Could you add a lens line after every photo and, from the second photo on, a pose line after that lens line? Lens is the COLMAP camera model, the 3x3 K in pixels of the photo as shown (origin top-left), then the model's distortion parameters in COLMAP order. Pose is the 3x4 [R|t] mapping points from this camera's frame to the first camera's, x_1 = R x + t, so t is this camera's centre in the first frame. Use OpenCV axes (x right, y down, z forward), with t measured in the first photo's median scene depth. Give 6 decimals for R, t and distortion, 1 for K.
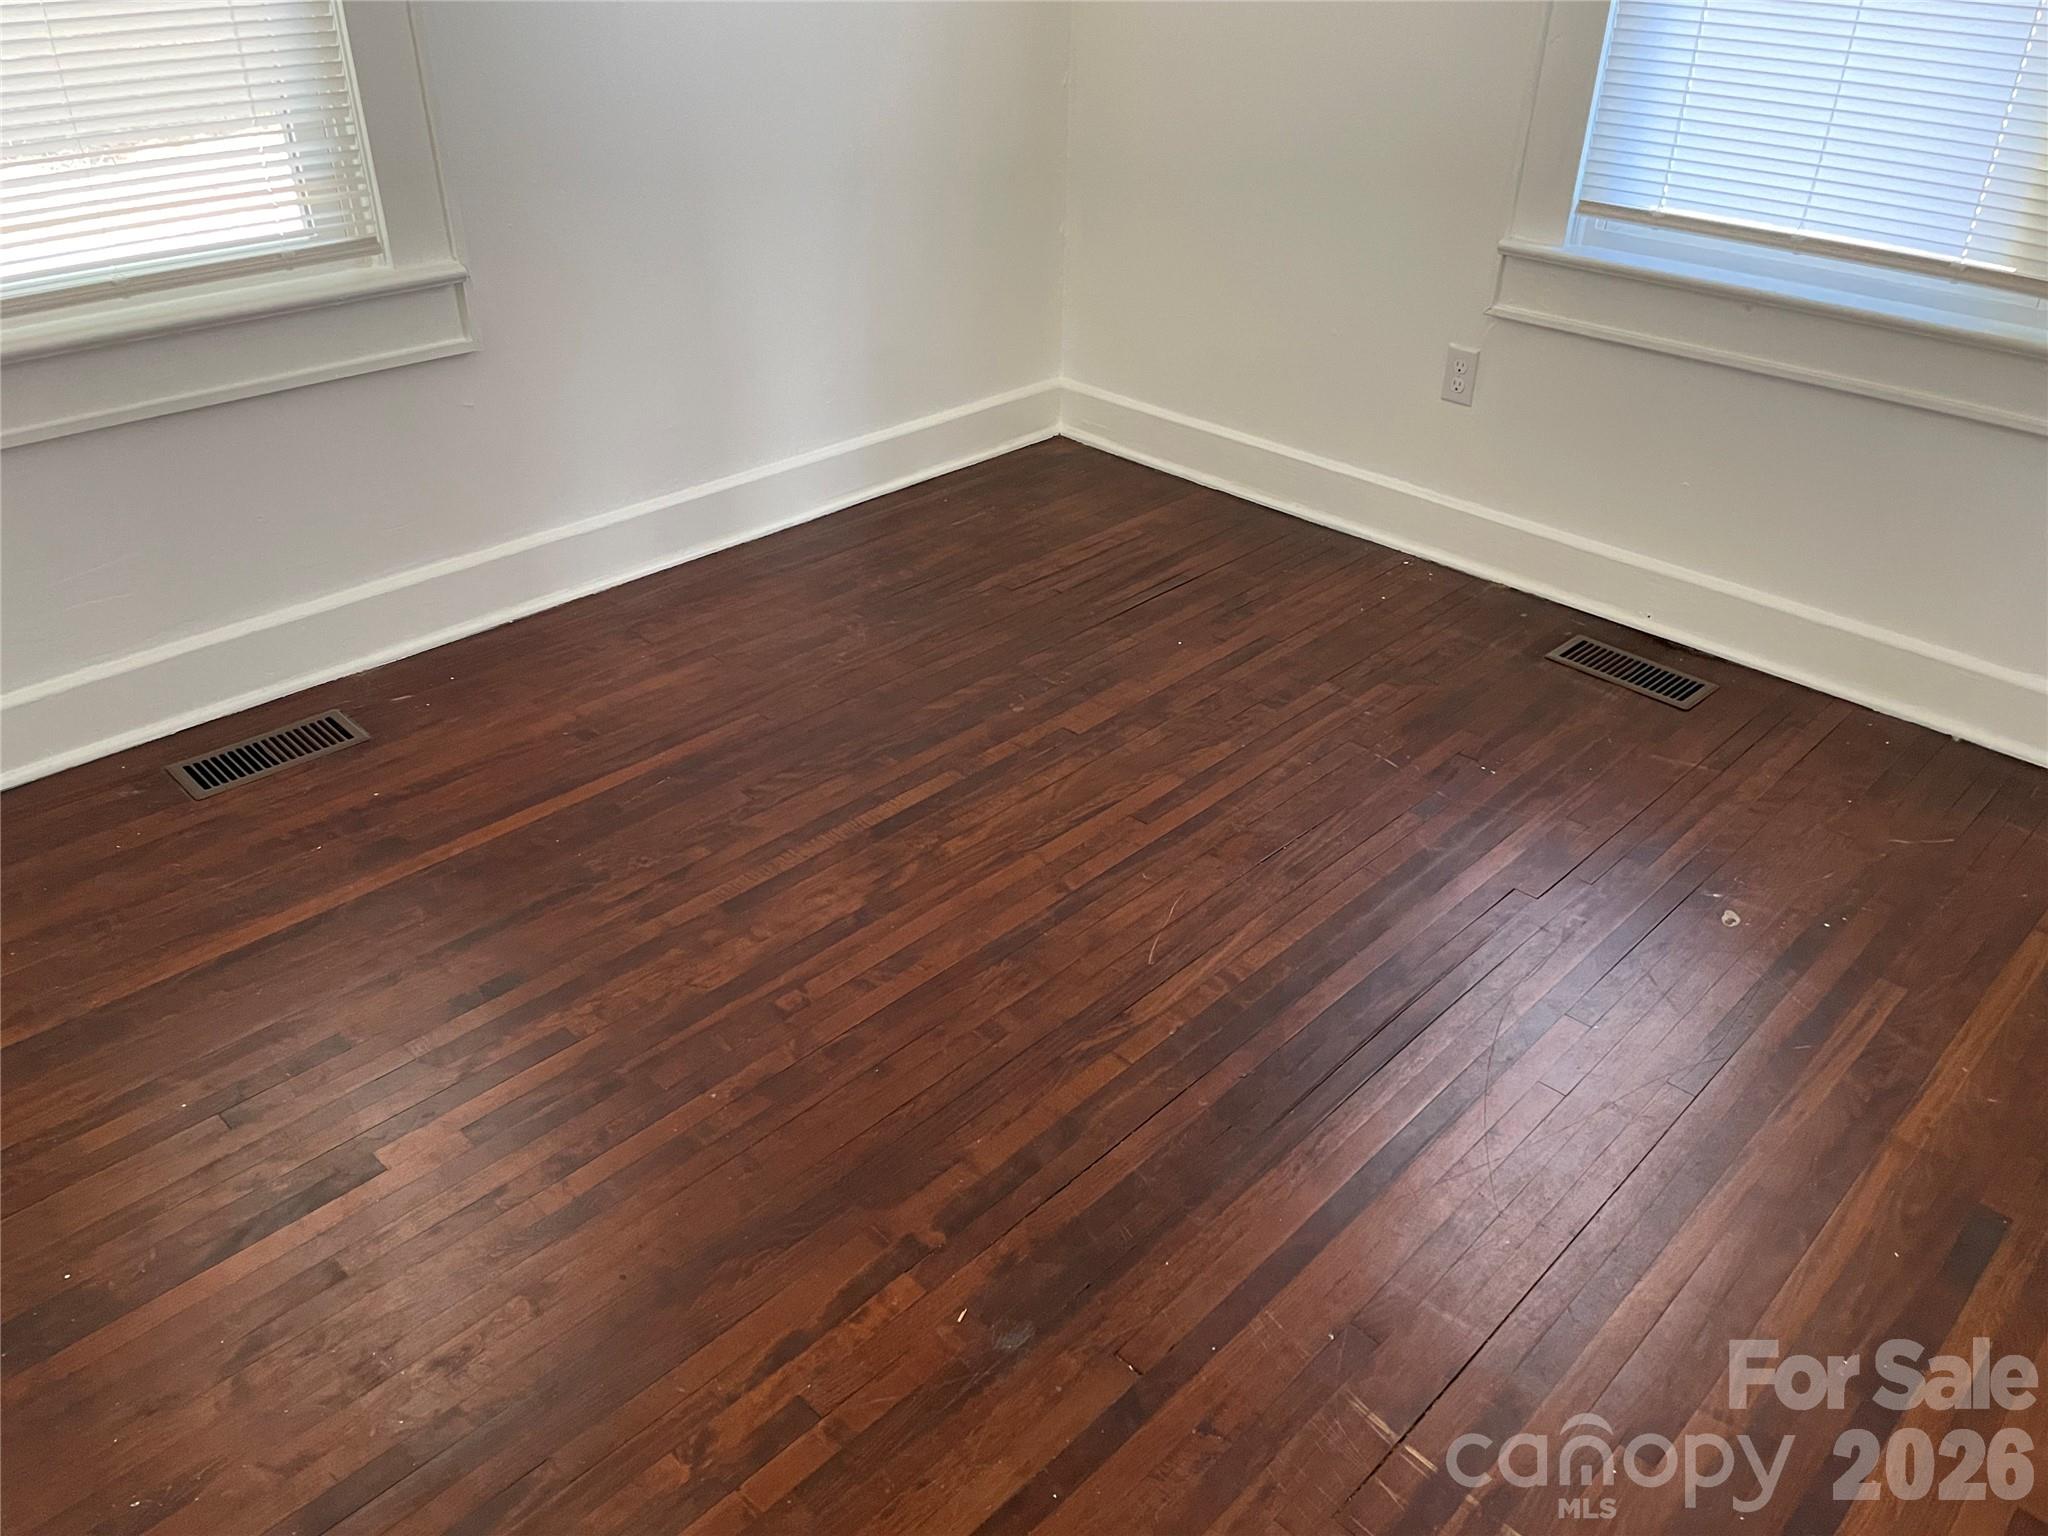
lens RADIAL K [[1560.7, 0, 1013.1], [0, 1560.7, 771.1], [0, 0, 1]] dist [0.085305, -0.106748]
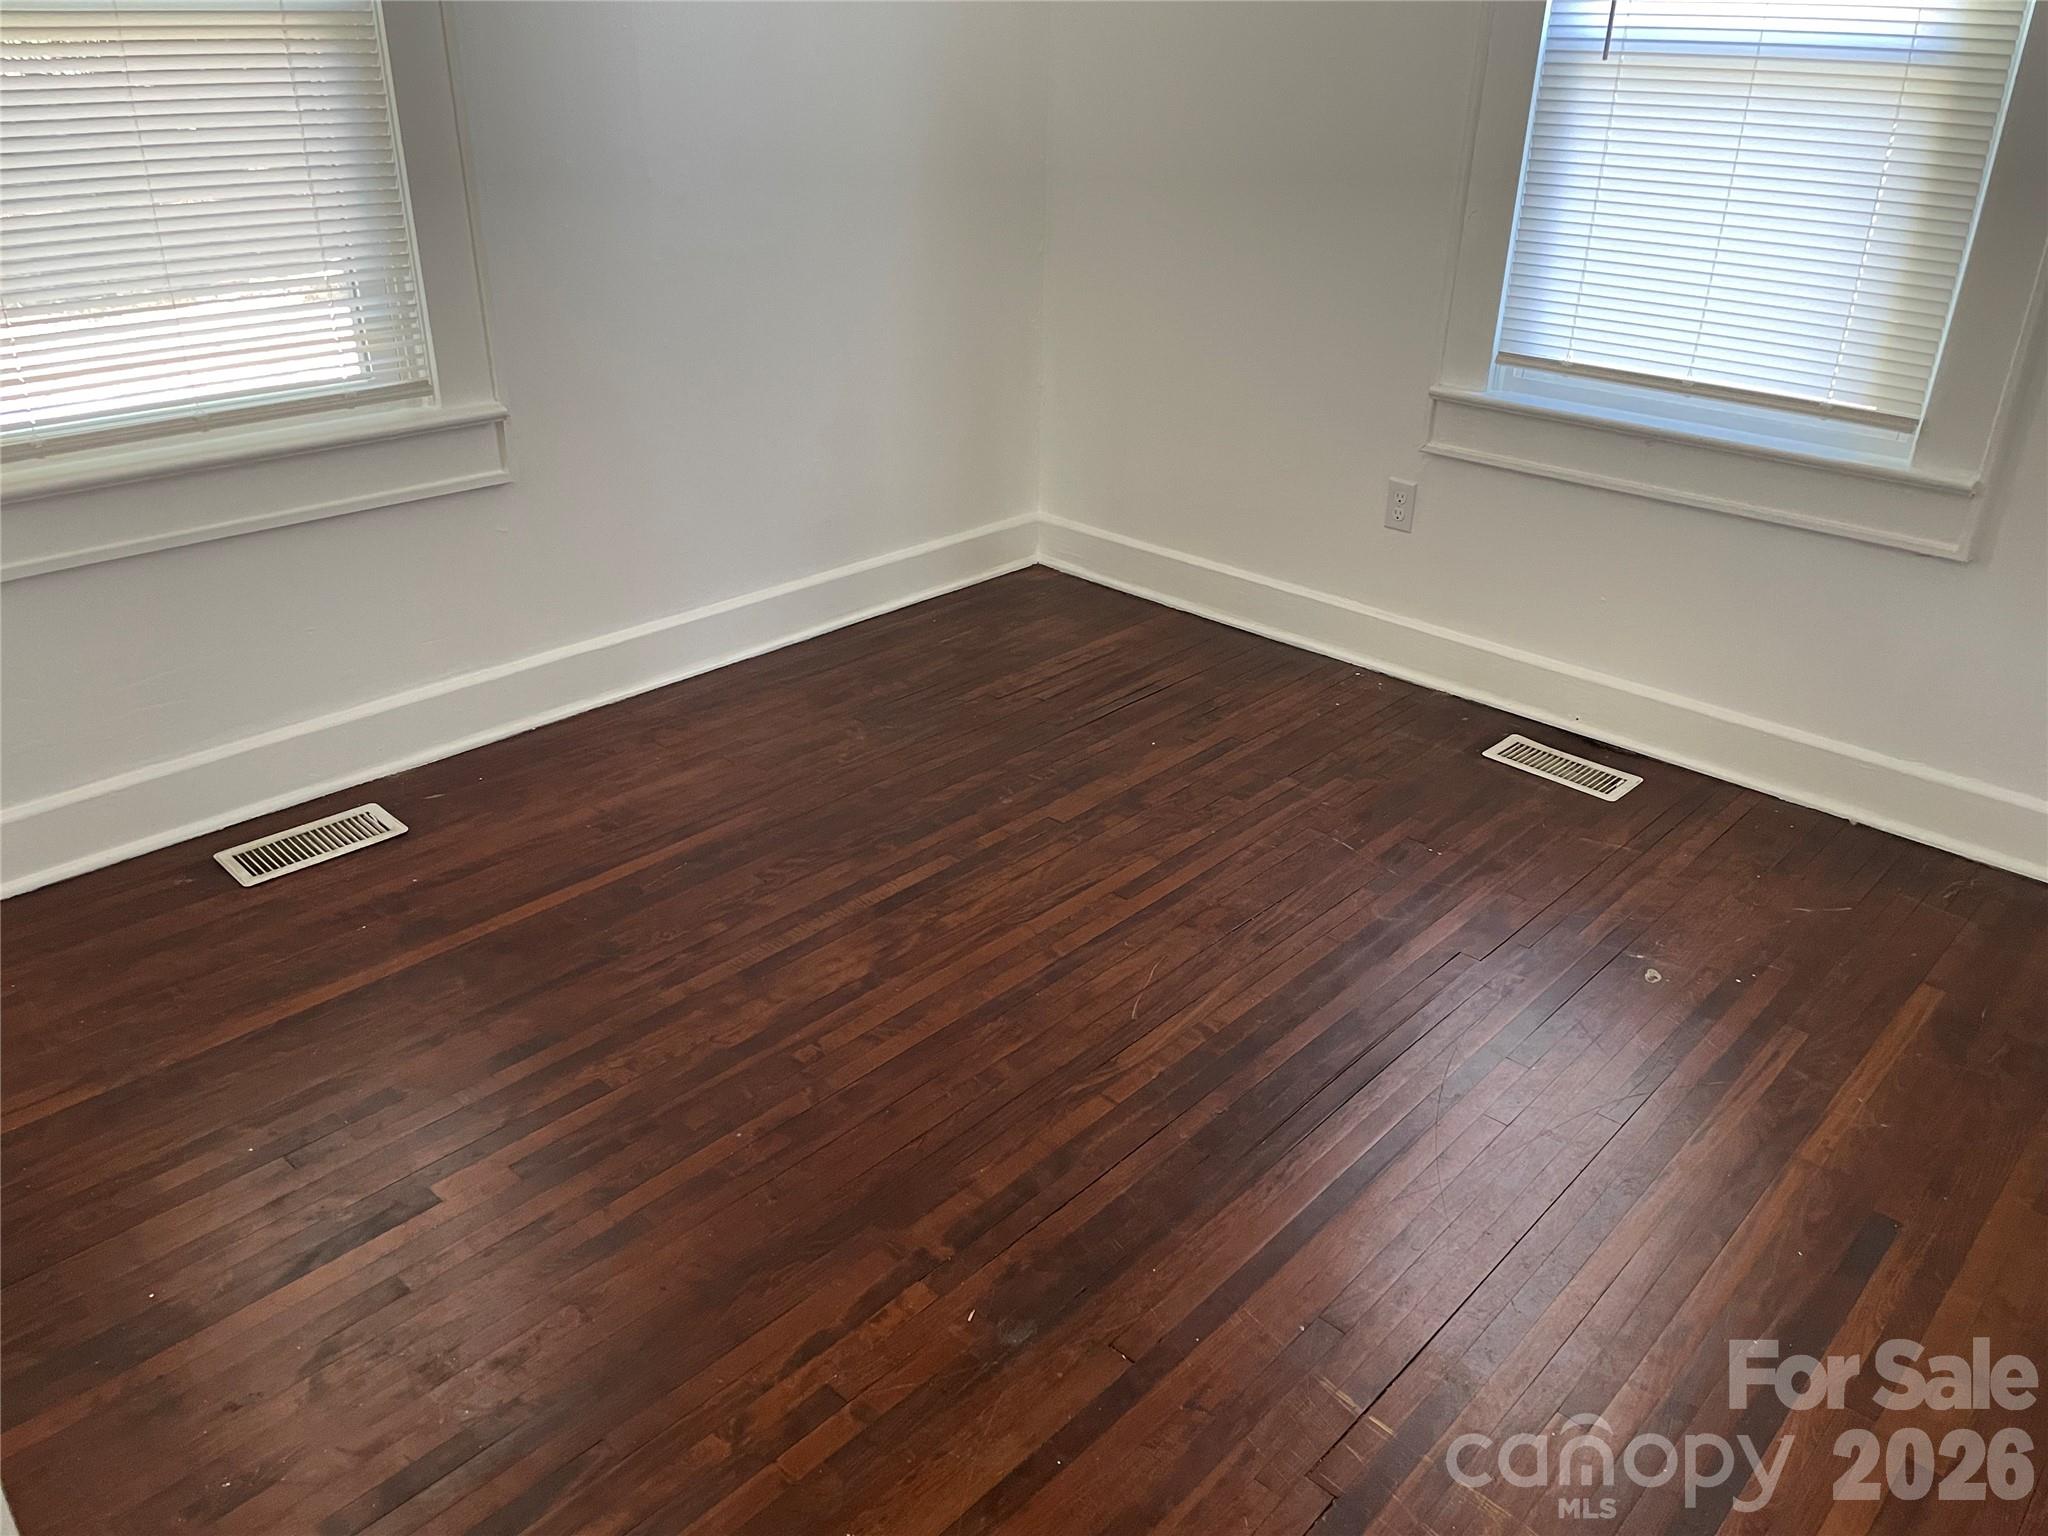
lens RADIAL K [[1560.7, 0, 1030.3], [0, 1560.7, 767.9], [0, 0, 1]] dist [0.085305, -0.106748]
pose [[0.999519, -0.006265, 0.030358, -0.016234], [0.009107, 0.995491, -0.094416, 0.048584], [-0.029630, 0.094647, 0.995070, -0.104982]]
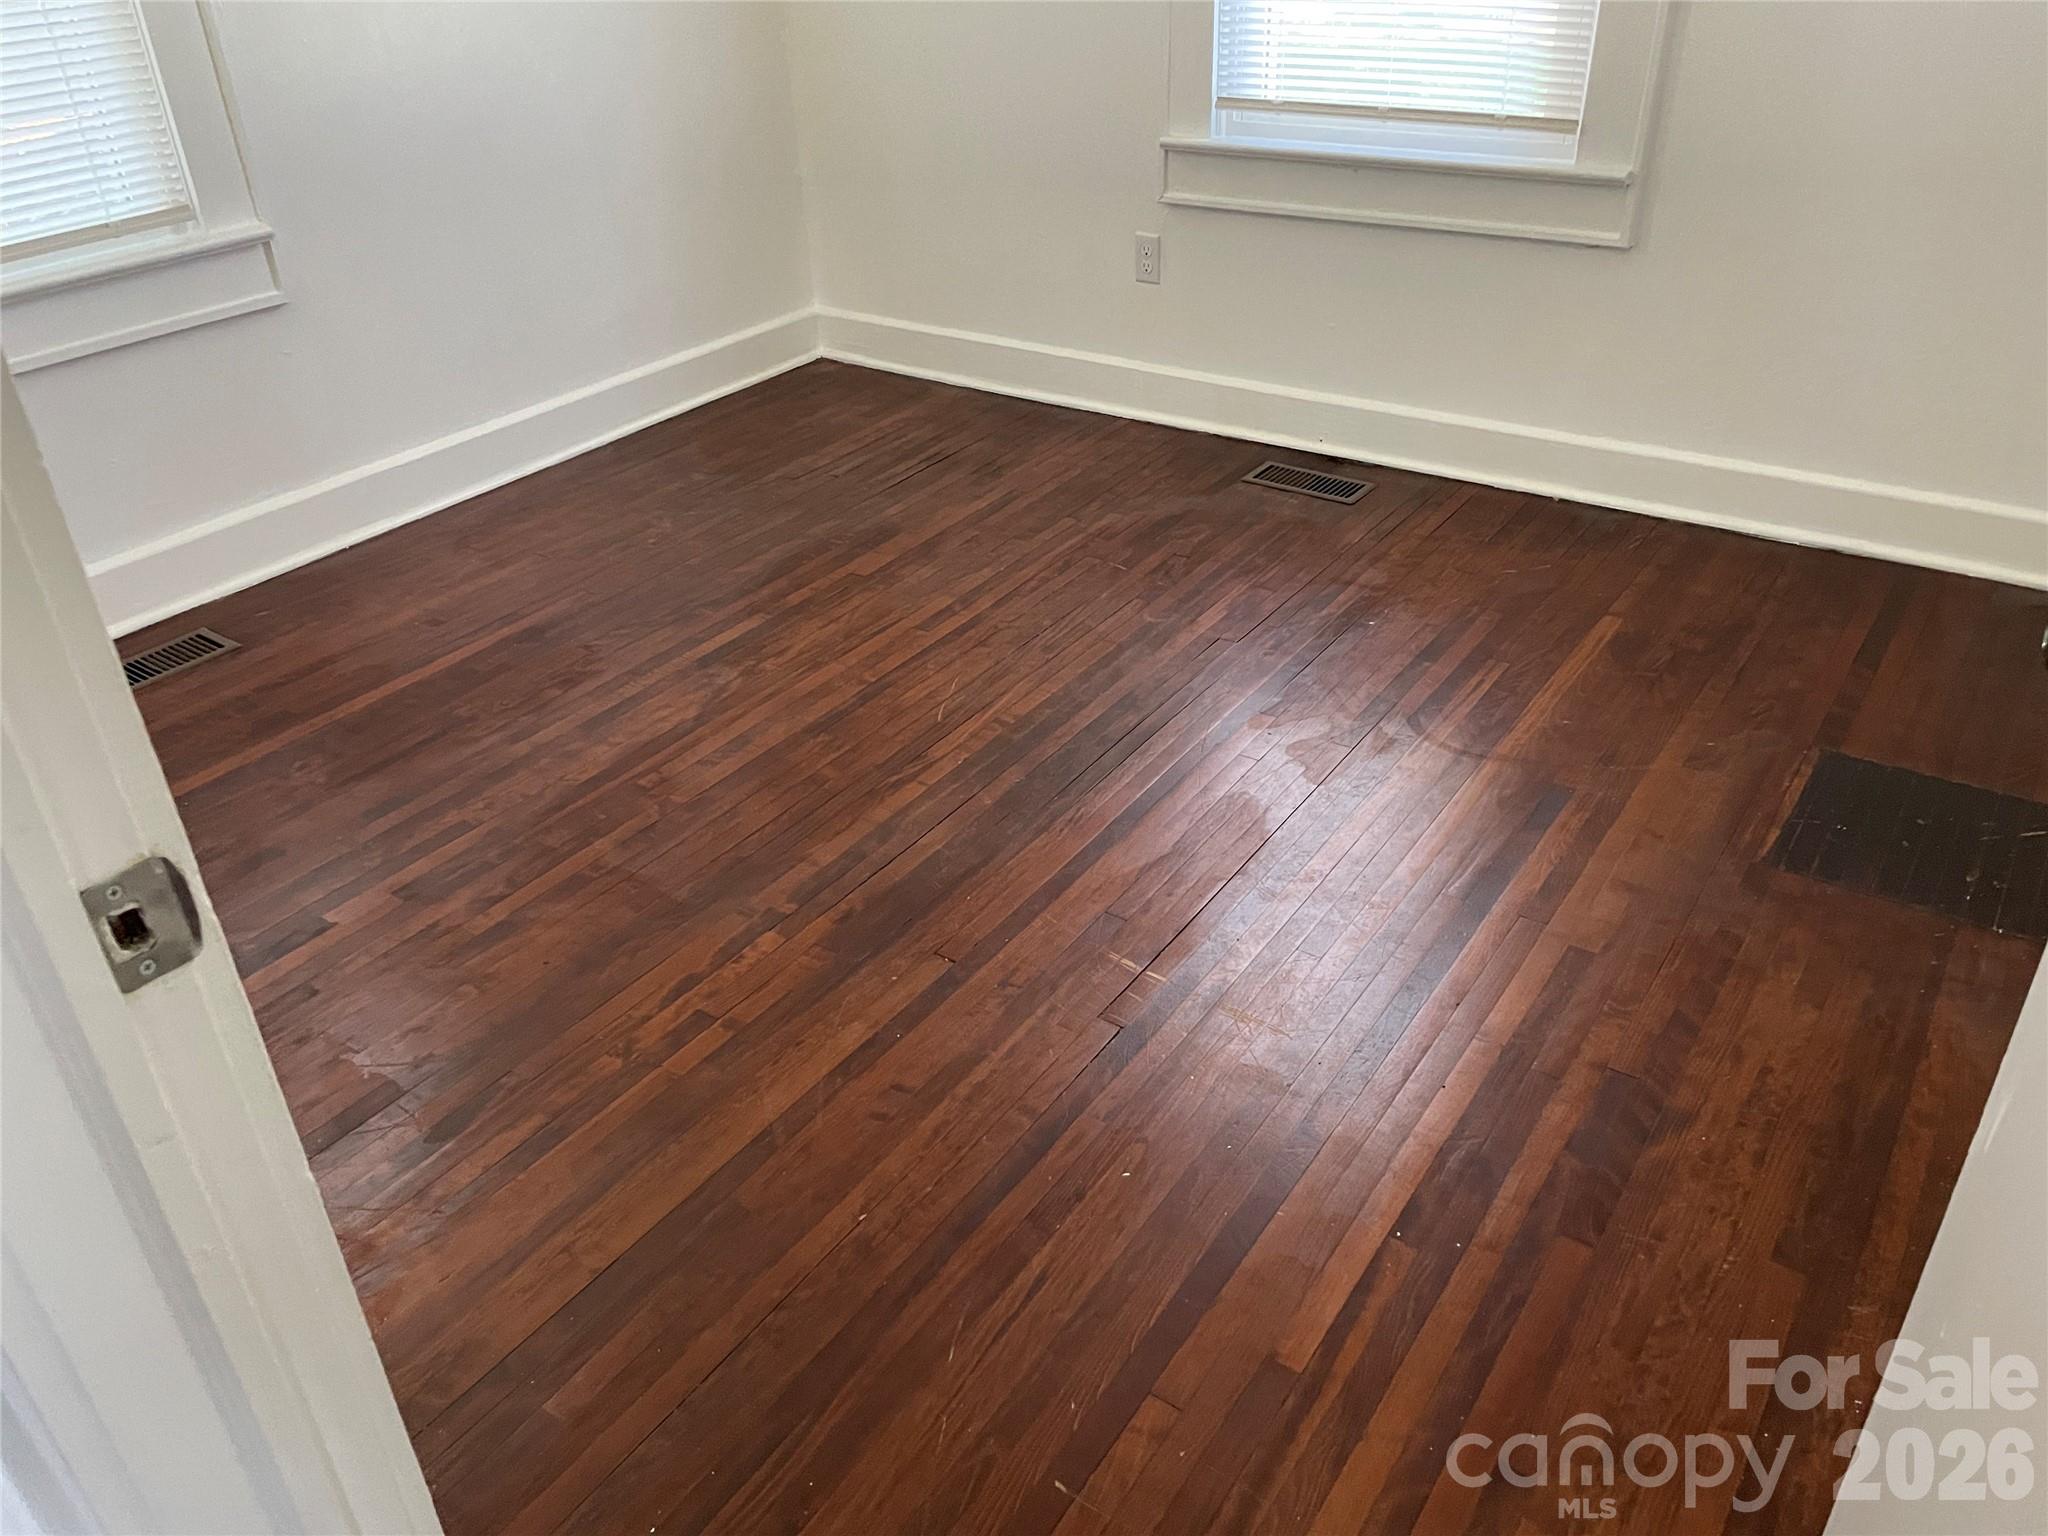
lens RADIAL K [[1560.7, 0, 1023.1], [0, 1560.7, 780.7], [0, 0, 1]] dist [0.085305, -0.106748]
pose [[0.984714, -0.129258, 0.116750, 0.002208], [0.128587, 0.991609, 0.013296, 0.155350], [-0.117489, 0.001920, 0.993072, -0.232006]]
